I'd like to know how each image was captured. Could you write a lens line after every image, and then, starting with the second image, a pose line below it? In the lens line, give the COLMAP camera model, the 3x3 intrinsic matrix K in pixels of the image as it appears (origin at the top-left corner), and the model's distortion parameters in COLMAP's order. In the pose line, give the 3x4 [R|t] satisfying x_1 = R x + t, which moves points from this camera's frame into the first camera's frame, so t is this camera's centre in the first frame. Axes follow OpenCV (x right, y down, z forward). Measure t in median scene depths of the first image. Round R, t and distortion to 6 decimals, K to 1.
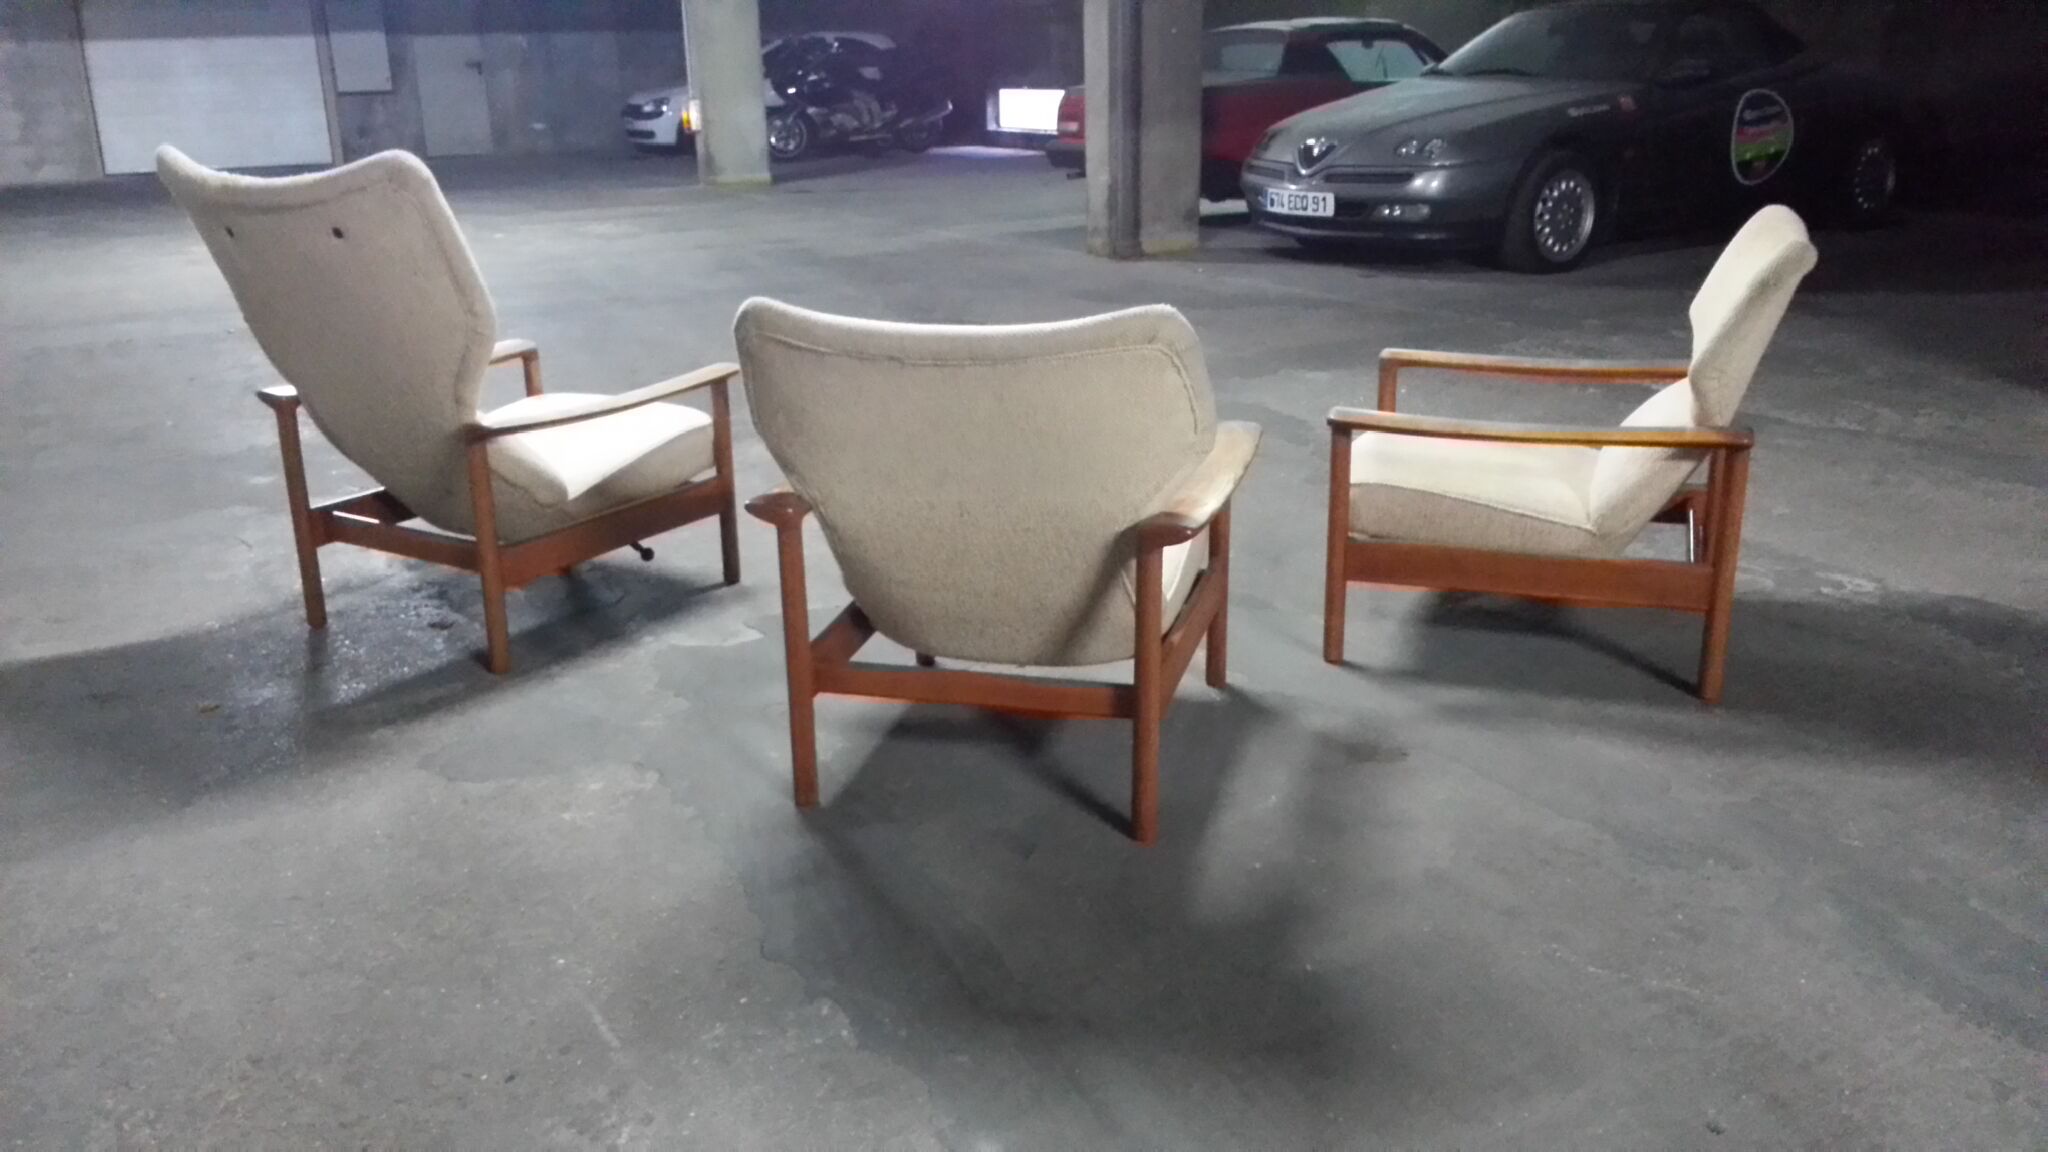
lens RADIAL K [[1689.3, 0, 1018.5], [0, 1689.3, 574.0], [0, 0, 1]] dist [0.143528, -0.252162]
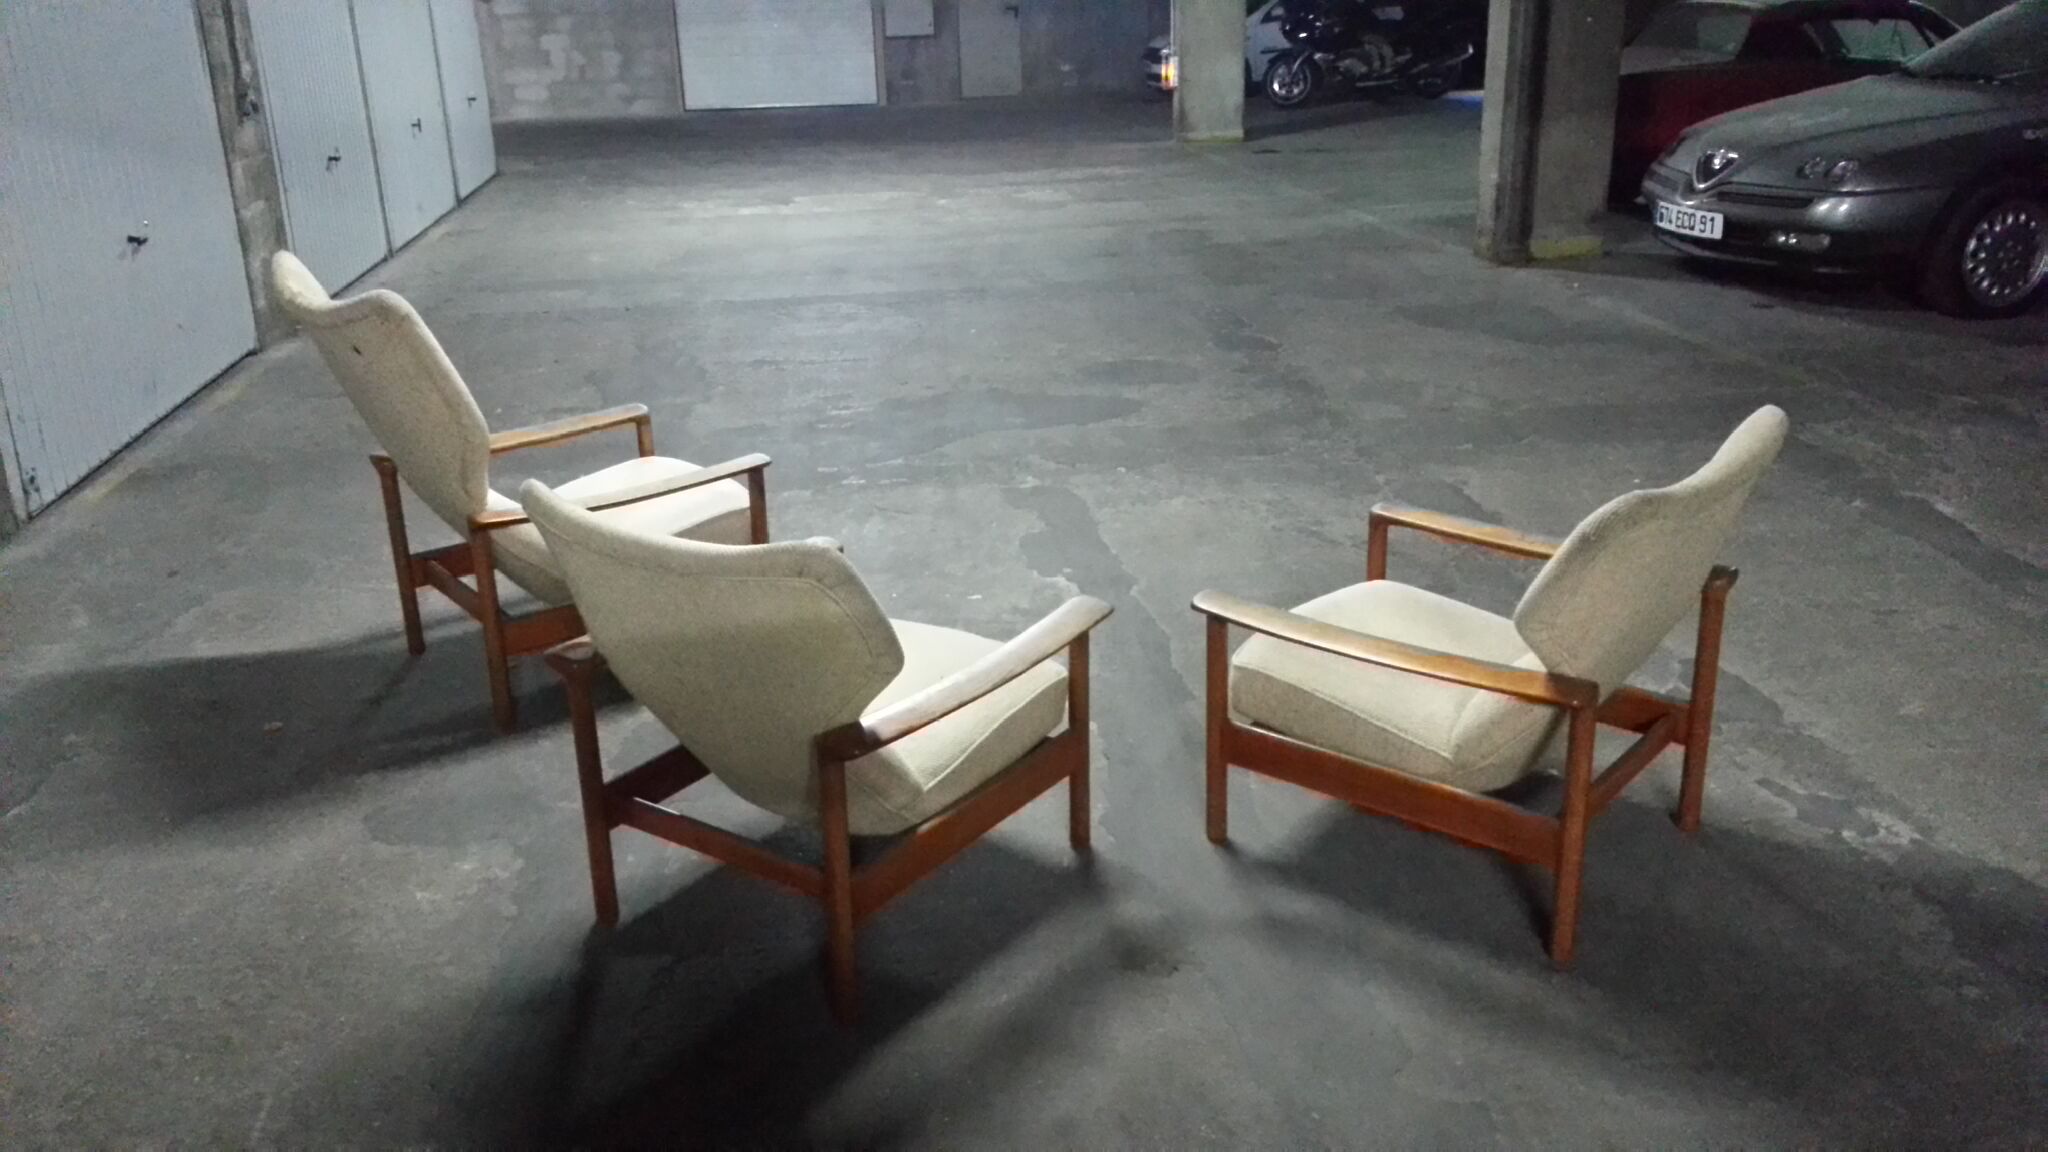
lens RADIAL K [[1689.3, 0, 1018.5], [0, 1689.3, 574.0], [0, 0, 1]] dist [0.143528, -0.252162]
pose [[0.937074, 0.113386, -0.330207, 0.156627], [-0.095036, 0.992921, 0.071250, -0.064408], [0.335948, -0.035385, 0.941216, 0.020063]]
